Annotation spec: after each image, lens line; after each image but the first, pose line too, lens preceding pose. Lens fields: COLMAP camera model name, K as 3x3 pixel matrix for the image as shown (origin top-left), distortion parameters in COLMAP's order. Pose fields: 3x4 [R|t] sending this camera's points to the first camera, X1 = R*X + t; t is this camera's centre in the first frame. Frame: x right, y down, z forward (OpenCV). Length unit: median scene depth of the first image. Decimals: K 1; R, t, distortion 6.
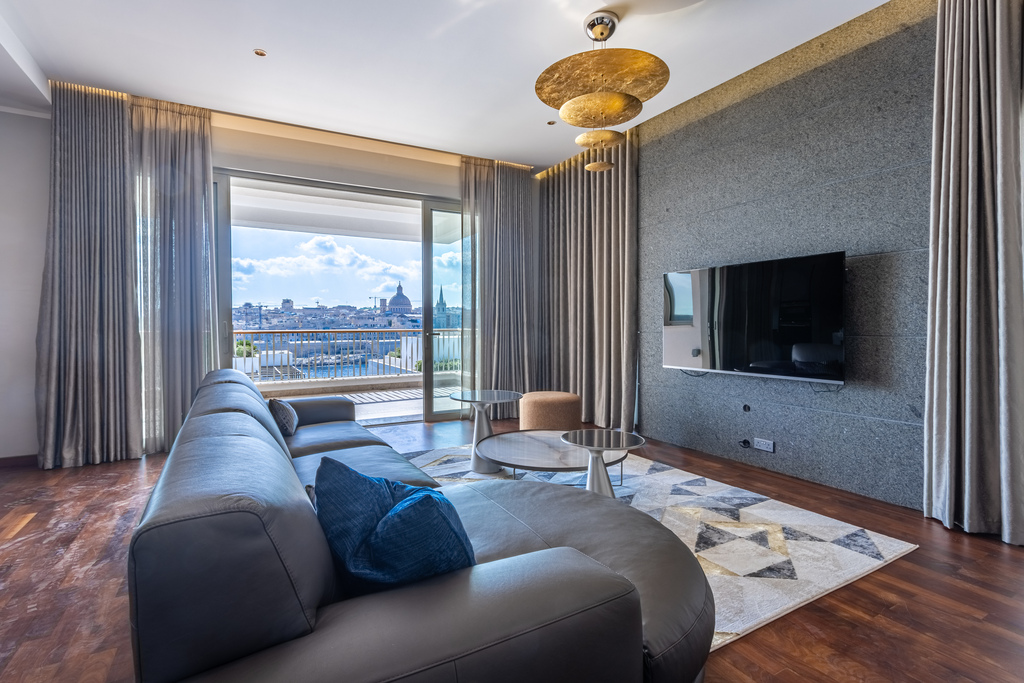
lens RADIAL K [[471.7, 0, 489.8], [0, 471.7, 335.9], [0, 0, 1]] dist [-0.001231, -0.001338]
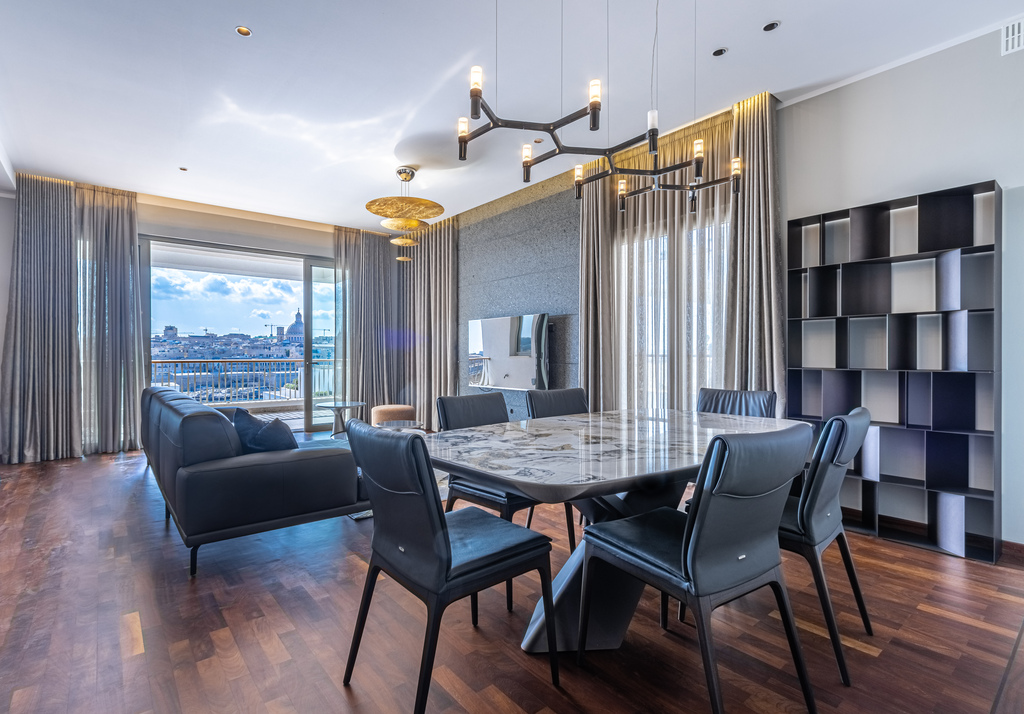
lens RADIAL K [[503.5, 0, 448.5], [0, 503.5, 363.3], [0, 0, 1]] dist [-0.014380, -0.000095]
pose [[0.994952, 0.000708, 0.100347, 0.136252], [0.000053, 0.999971, -0.007576, 0.009460], [-0.100349, 0.007543, 0.994924, -0.482053]]
